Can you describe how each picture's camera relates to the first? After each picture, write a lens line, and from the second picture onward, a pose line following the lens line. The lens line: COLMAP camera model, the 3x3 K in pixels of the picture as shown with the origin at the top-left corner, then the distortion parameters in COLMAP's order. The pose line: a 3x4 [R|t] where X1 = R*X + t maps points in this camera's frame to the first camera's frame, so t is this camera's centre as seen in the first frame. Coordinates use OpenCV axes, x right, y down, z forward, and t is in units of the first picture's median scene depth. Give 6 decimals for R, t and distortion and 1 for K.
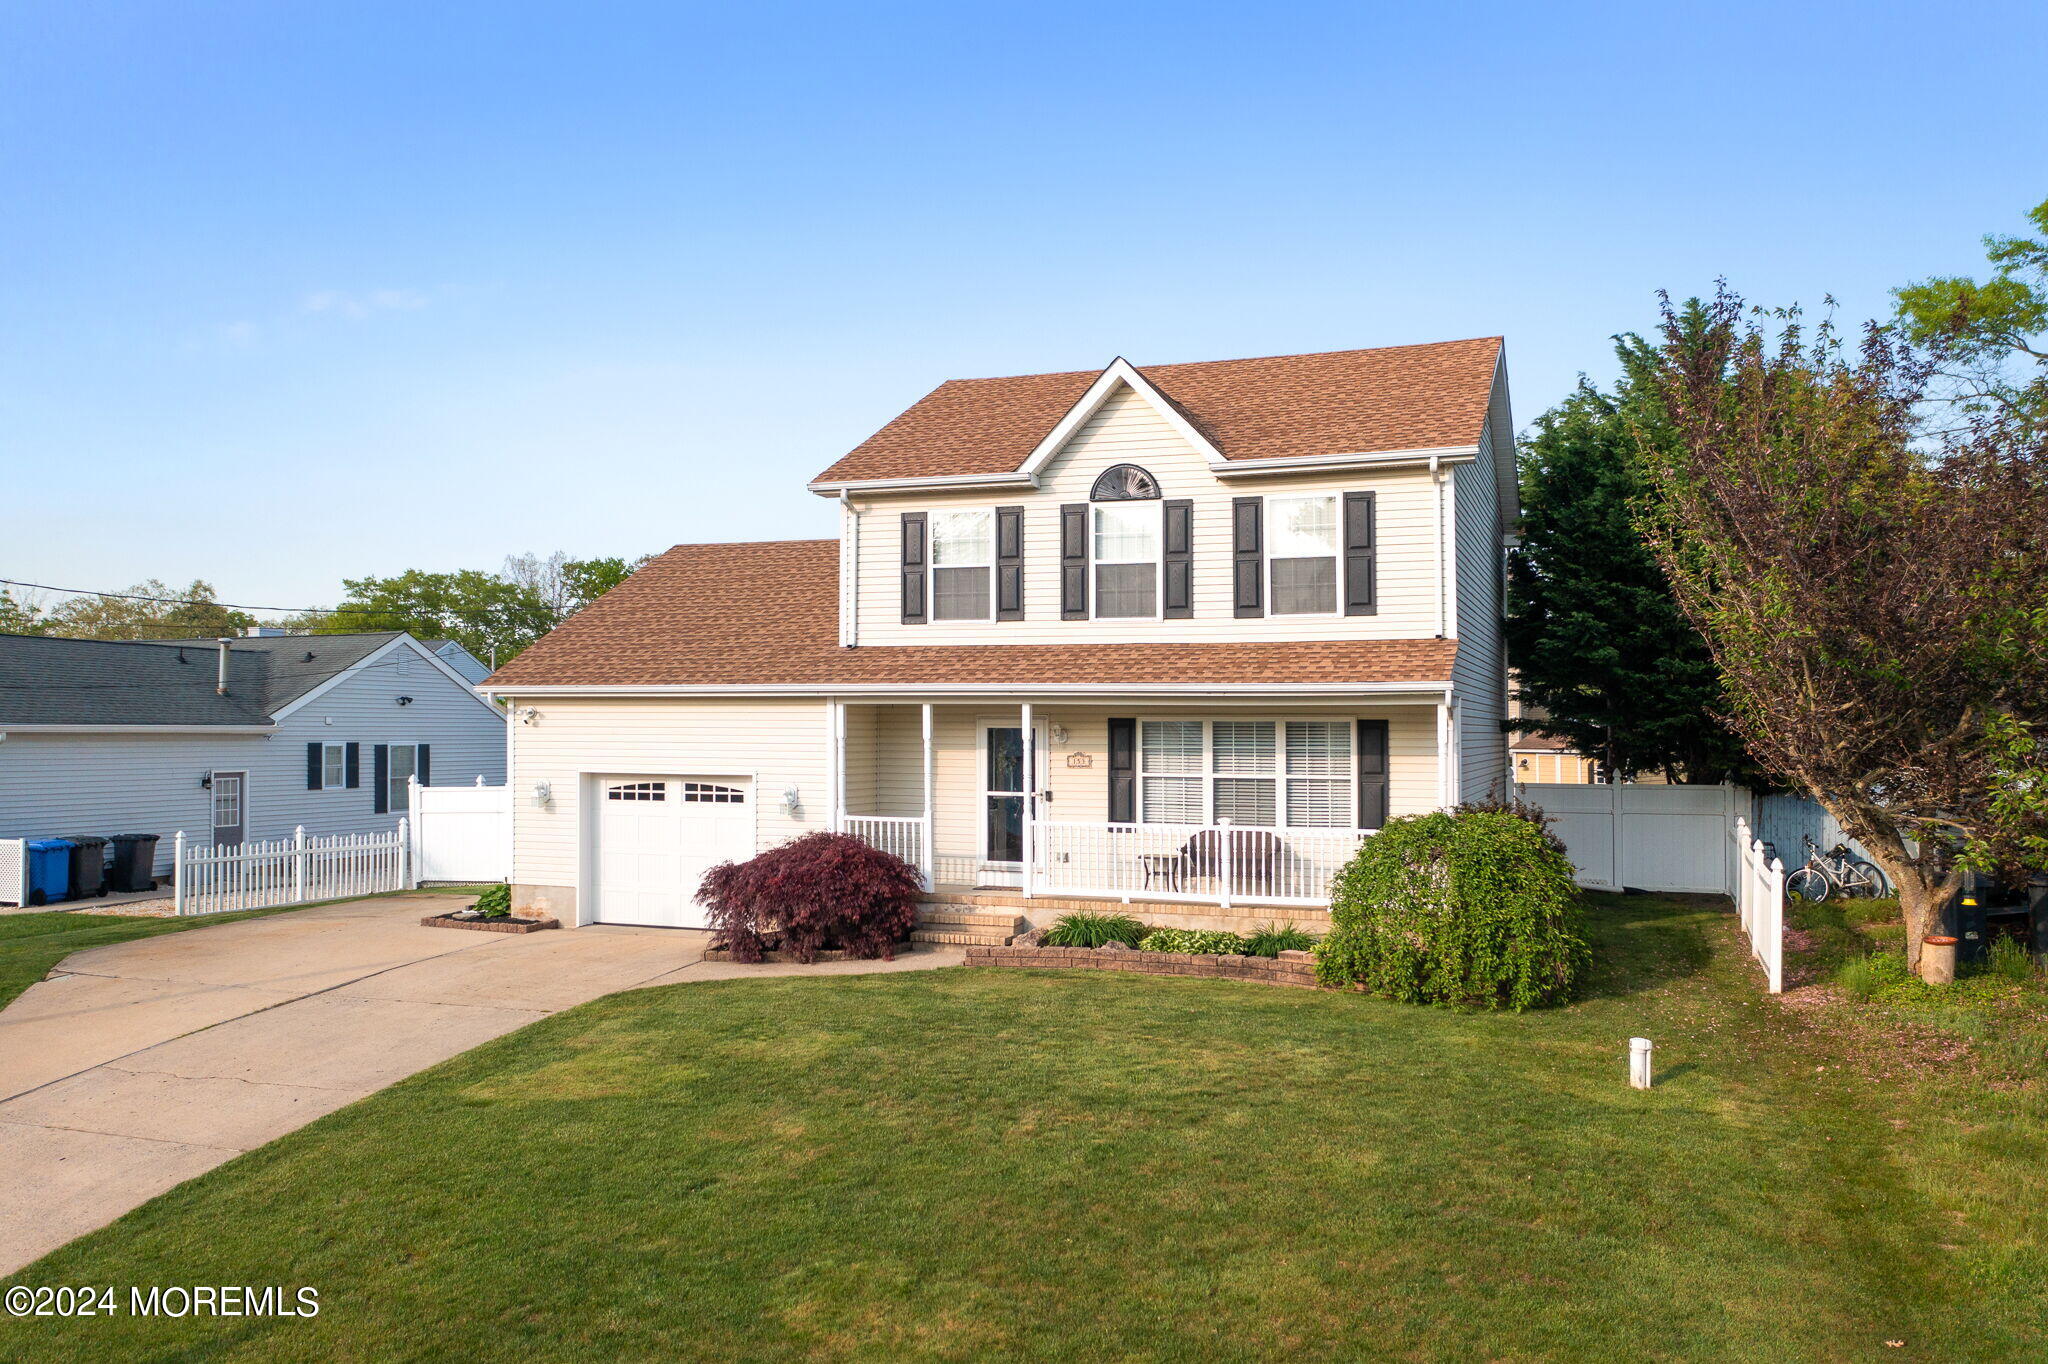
lens RADIAL K [[1614.1, 0, 1024.0], [0, 1614.1, 682.0], [0, 0, 1]] dist [-0.024400, 0.003294]
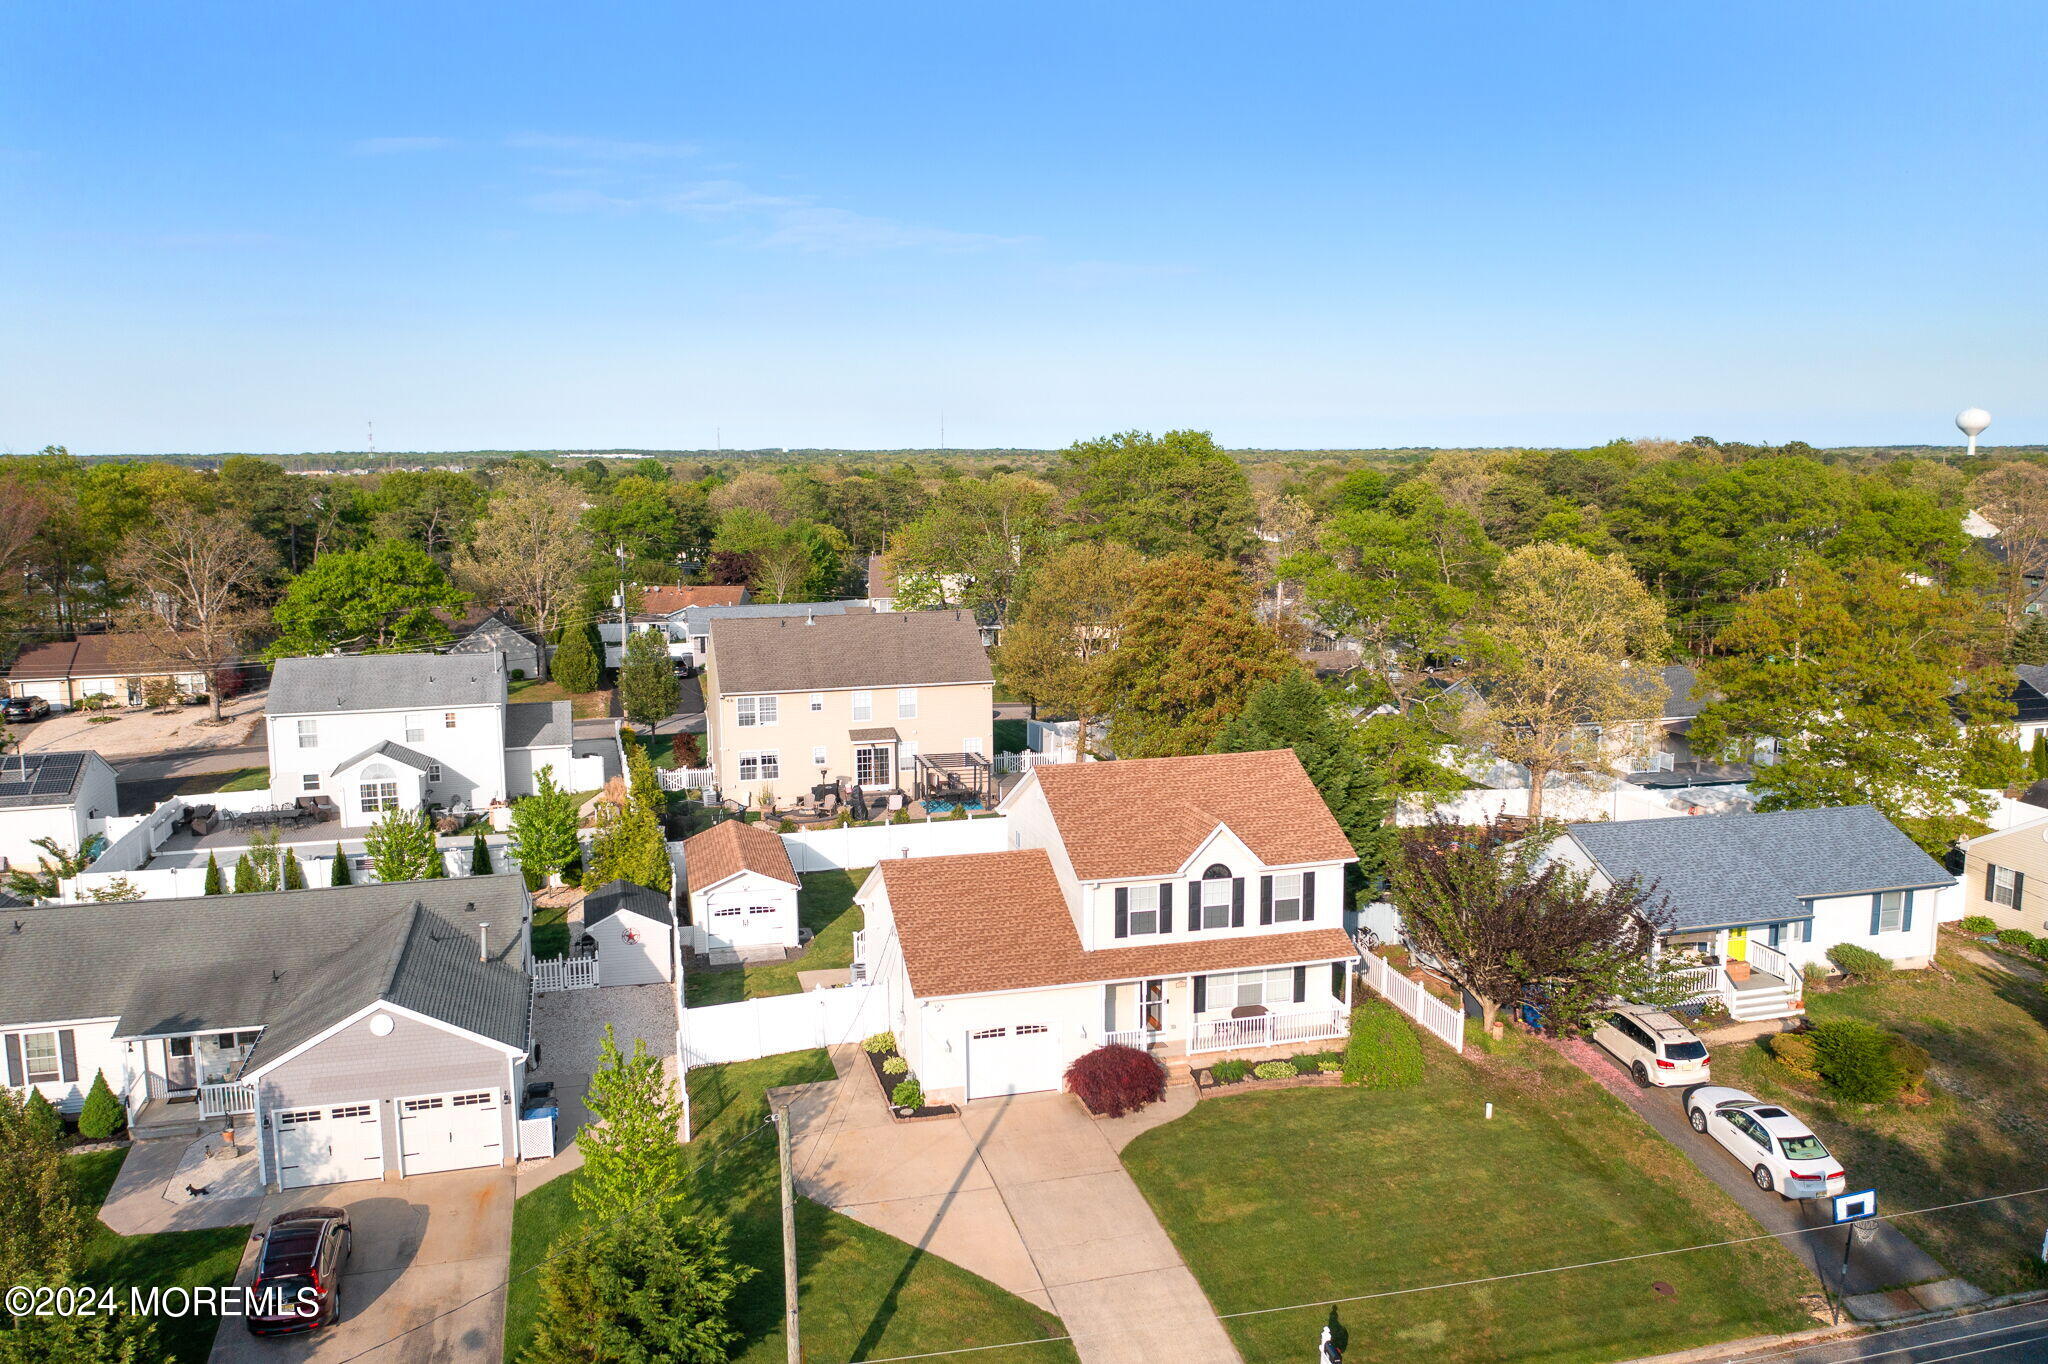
lens RADIAL K [[1609.7, 0, 1043.2], [0, 1609.7, 646.9], [0, 0, 1]] dist [-0.022247, 0.000125]
pose [[0.815041, -0.084283, 0.573241, -1.397734], [-0.005668, 0.988156, 0.153346, -0.774317], [-0.579376, -0.128233, 0.804910, -0.644543]]
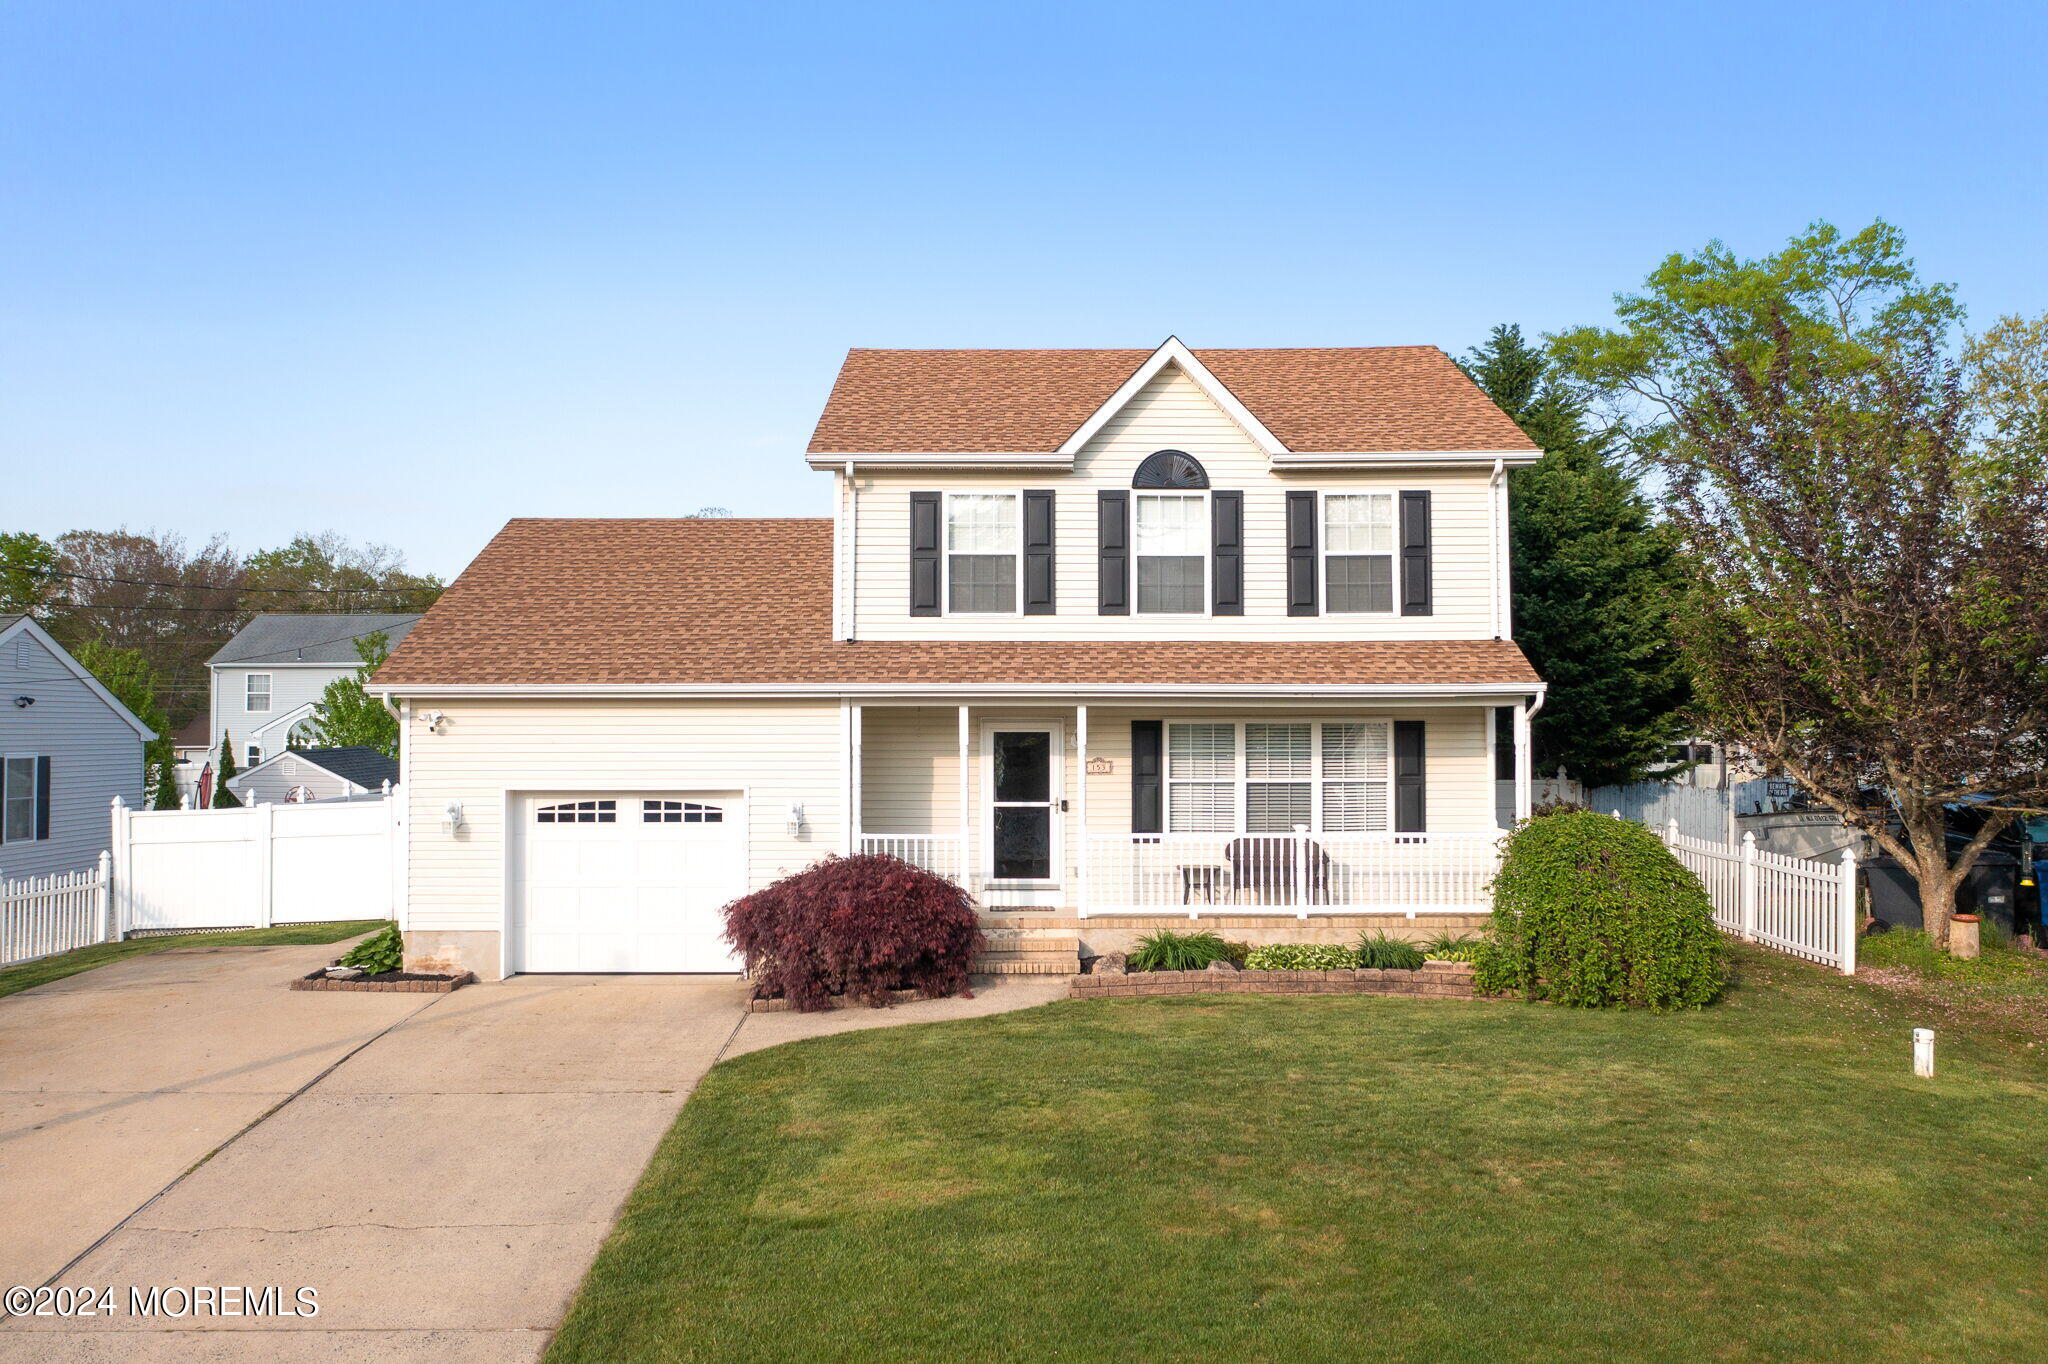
lens RADIAL K [[1609.7, 0, 1043.2], [0, 1609.7, 646.9], [0, 0, 1]] dist [-0.022247, 0.000125]
pose [[0.937455, 0.010529, 0.347948, -0.325944], [-0.003088, 0.999755, -0.021932, 0.000236], [-0.348093, 0.019486, 0.937257, 0.147188]]
